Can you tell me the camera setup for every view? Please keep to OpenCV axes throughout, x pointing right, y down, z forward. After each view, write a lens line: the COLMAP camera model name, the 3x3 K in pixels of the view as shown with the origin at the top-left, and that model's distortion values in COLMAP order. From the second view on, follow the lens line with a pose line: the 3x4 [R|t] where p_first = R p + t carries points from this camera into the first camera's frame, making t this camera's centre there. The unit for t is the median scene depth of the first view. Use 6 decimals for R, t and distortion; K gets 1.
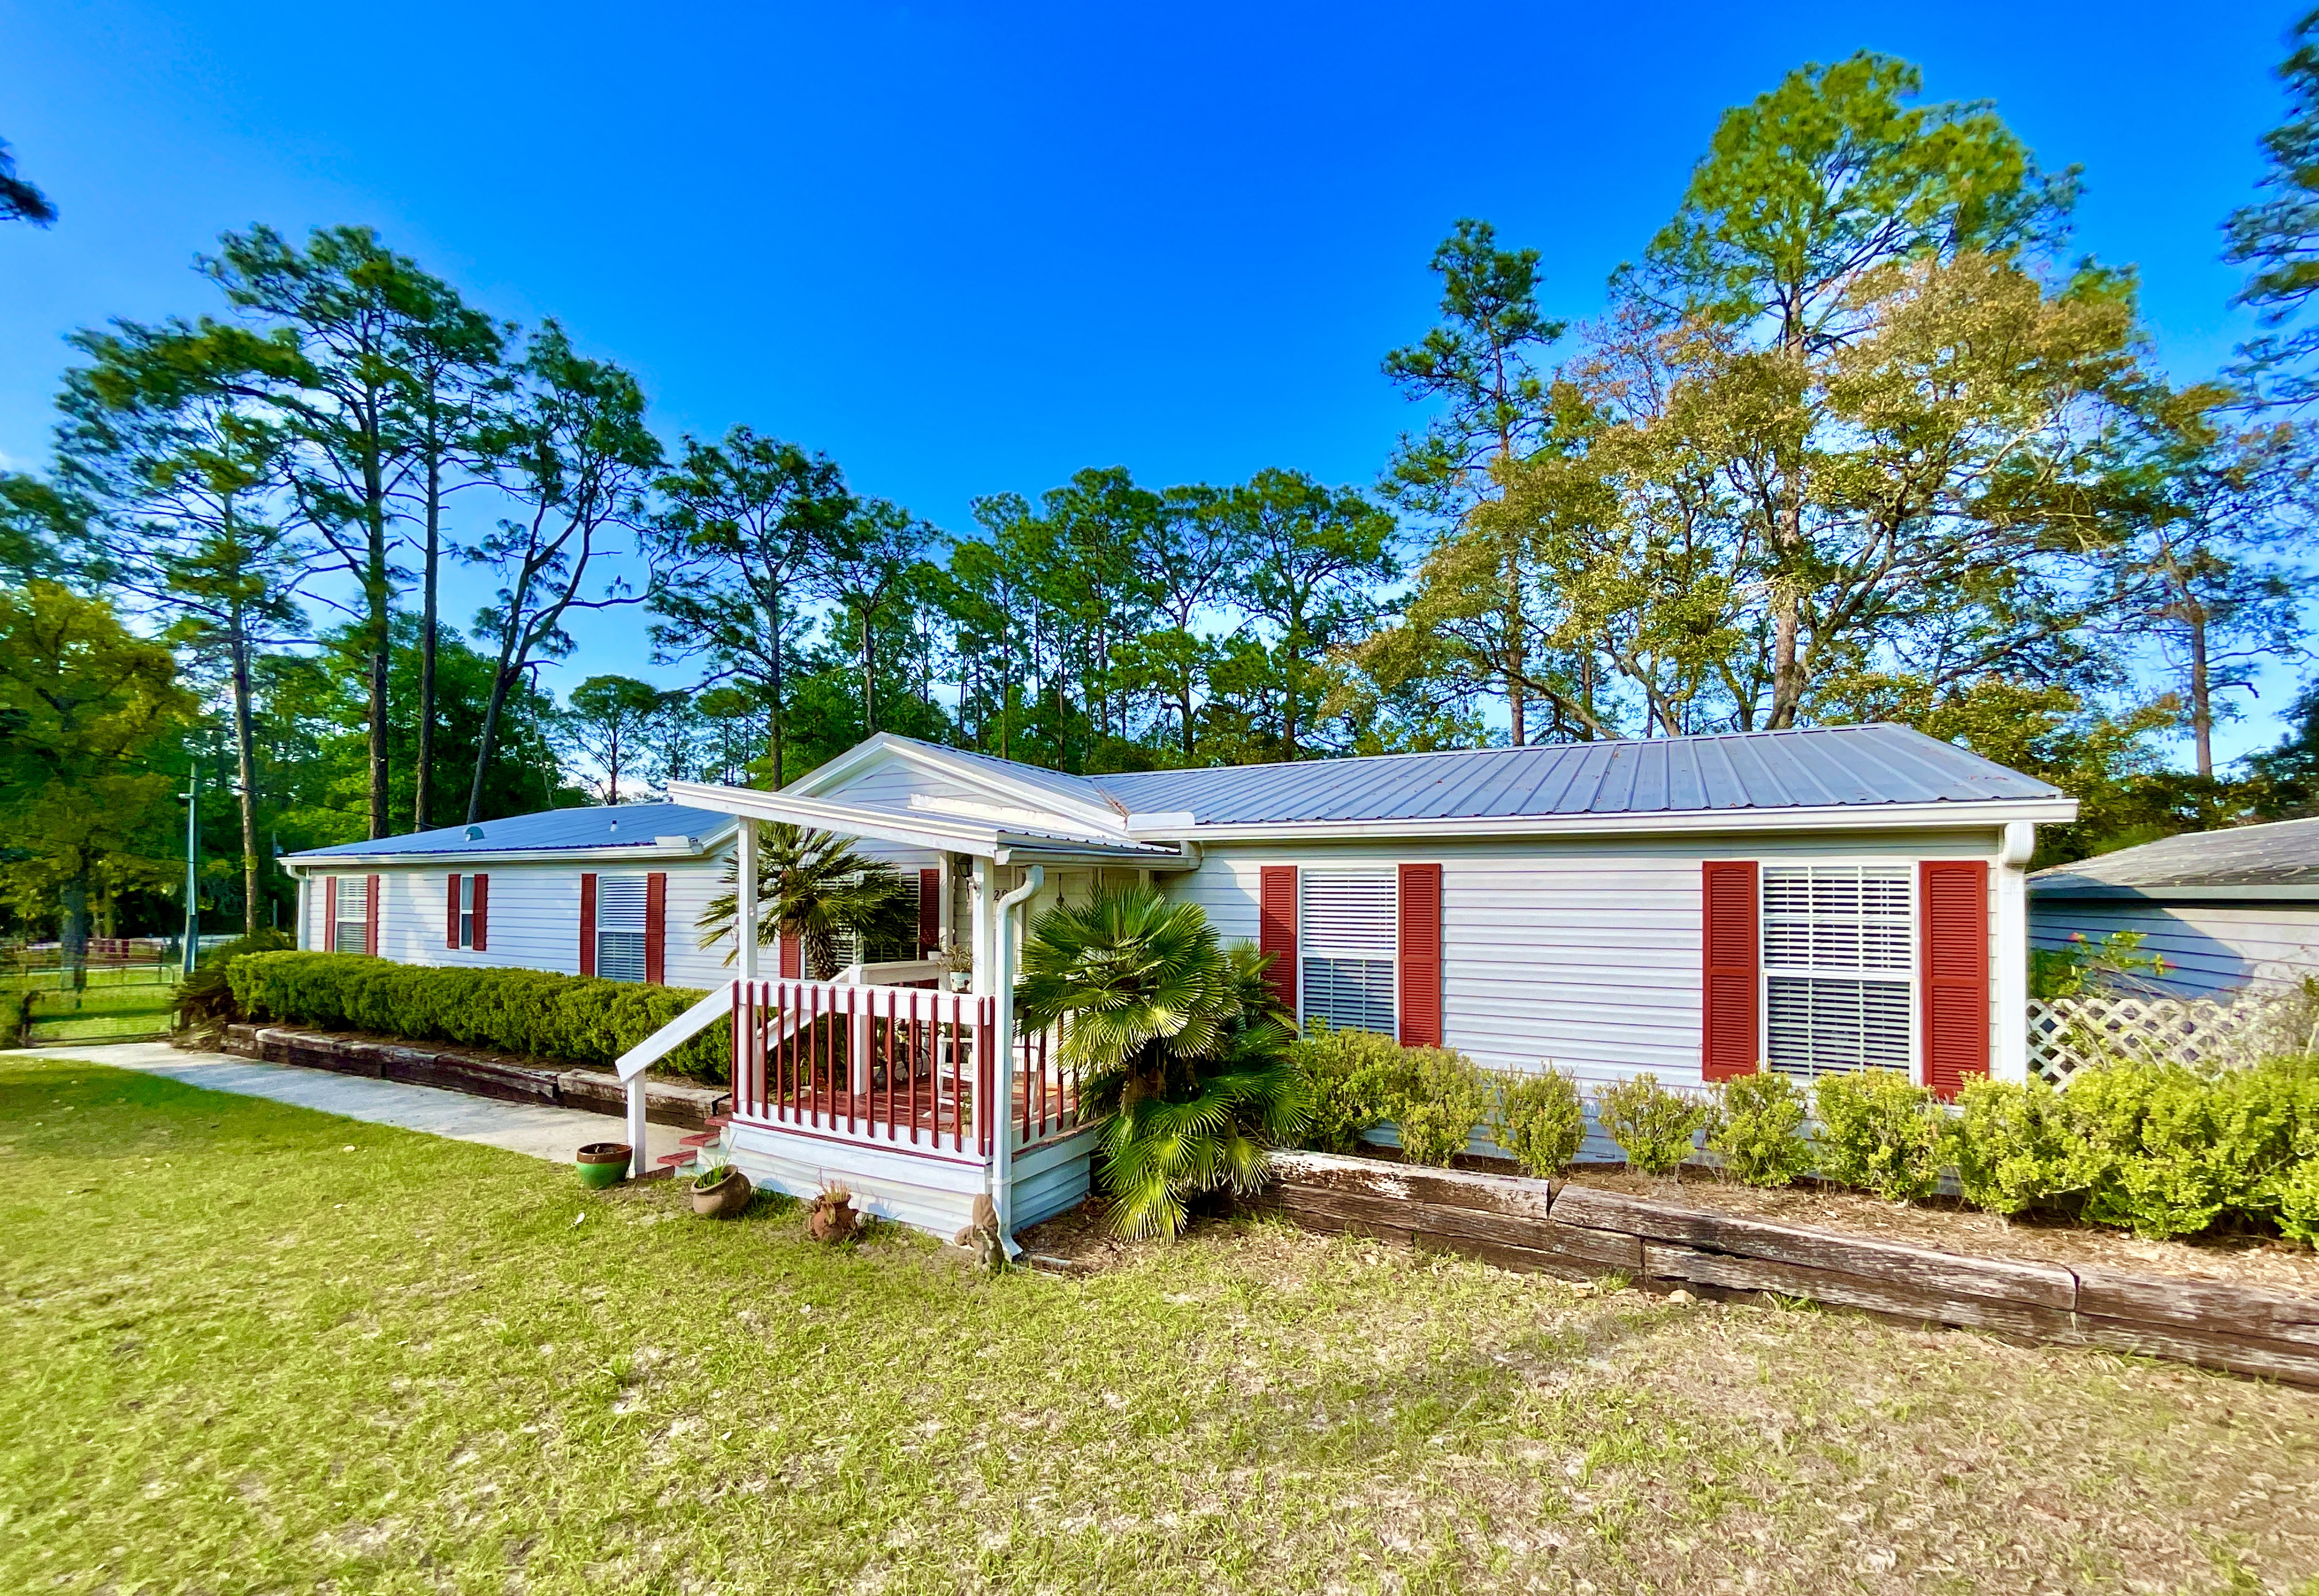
lens RADIAL K [[966.5, 0, 1158.0], [0, 966.5, 863.9], [0, 0, 1]] dist [-0.007024, -0.000212]
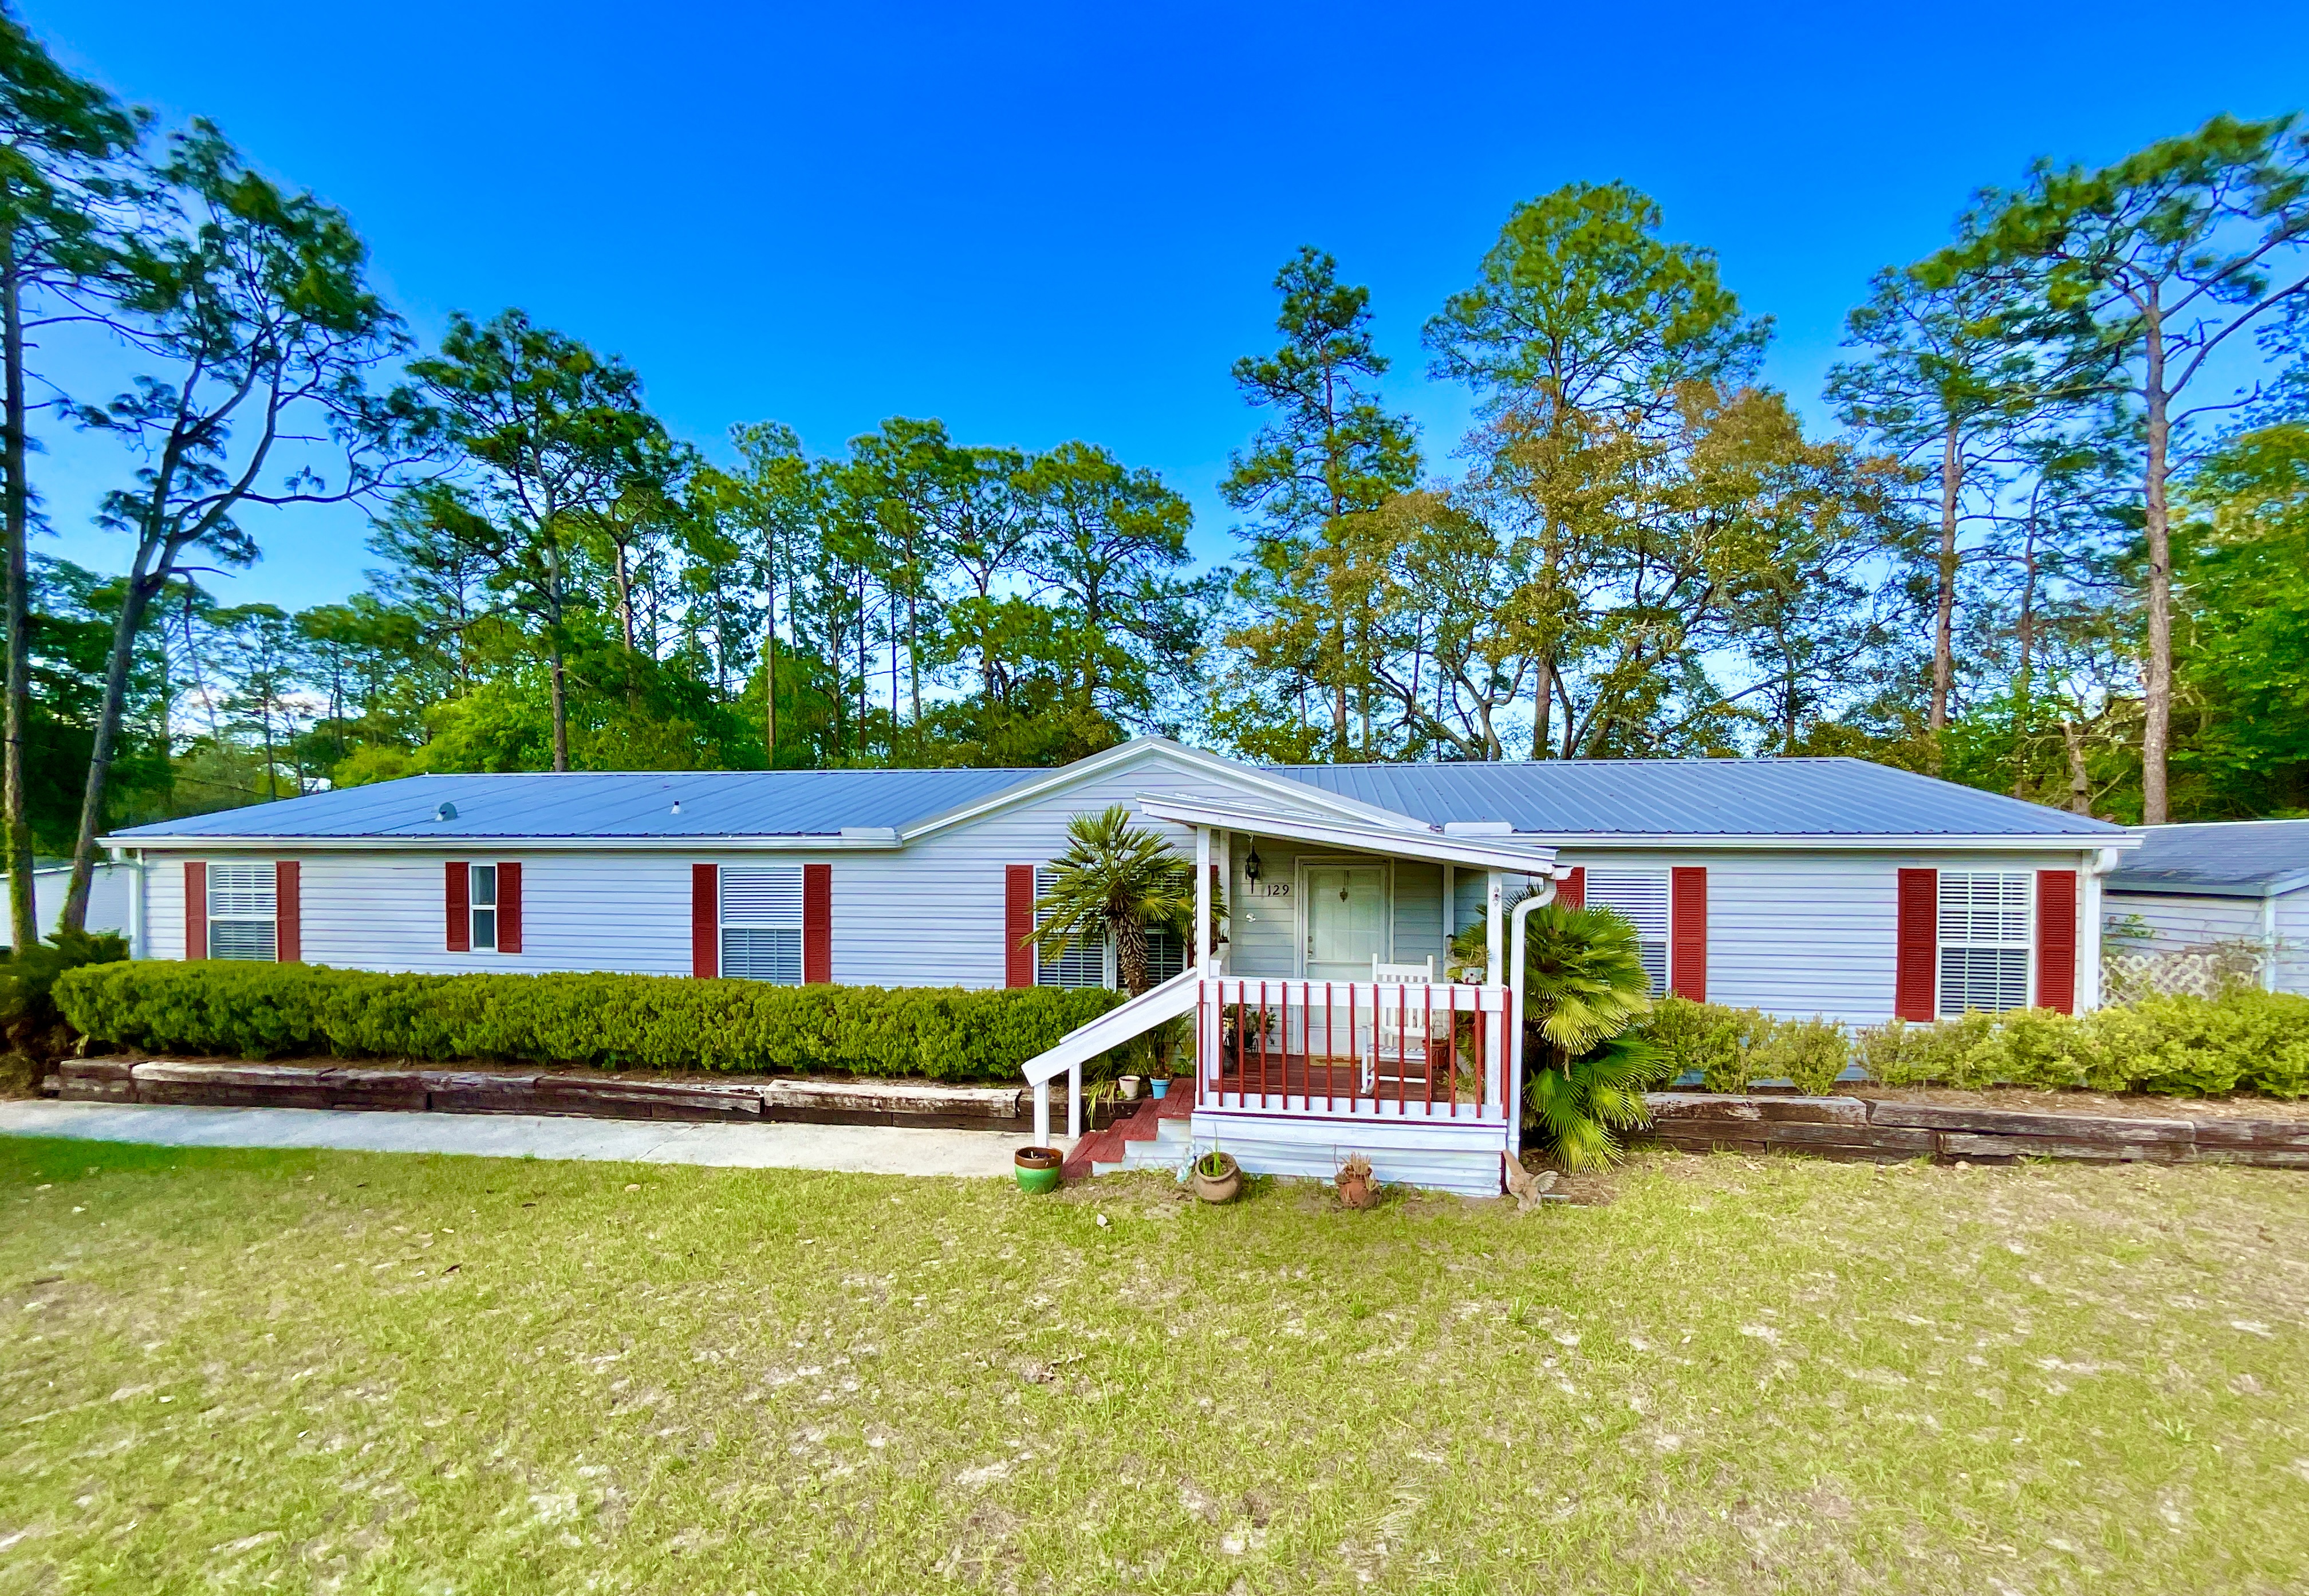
lens RADIAL K [[954.6, 0, 1164.2], [0, 954.6, 855.7], [0, 0, 1]] dist [0.010557, -0.008527]
pose [[0.940799, -0.004743, 0.338931, -0.835854], [-0.007796, 0.999335, 0.035624, -0.056337], [-0.338875, -0.036157, 0.940136, 0.026751]]
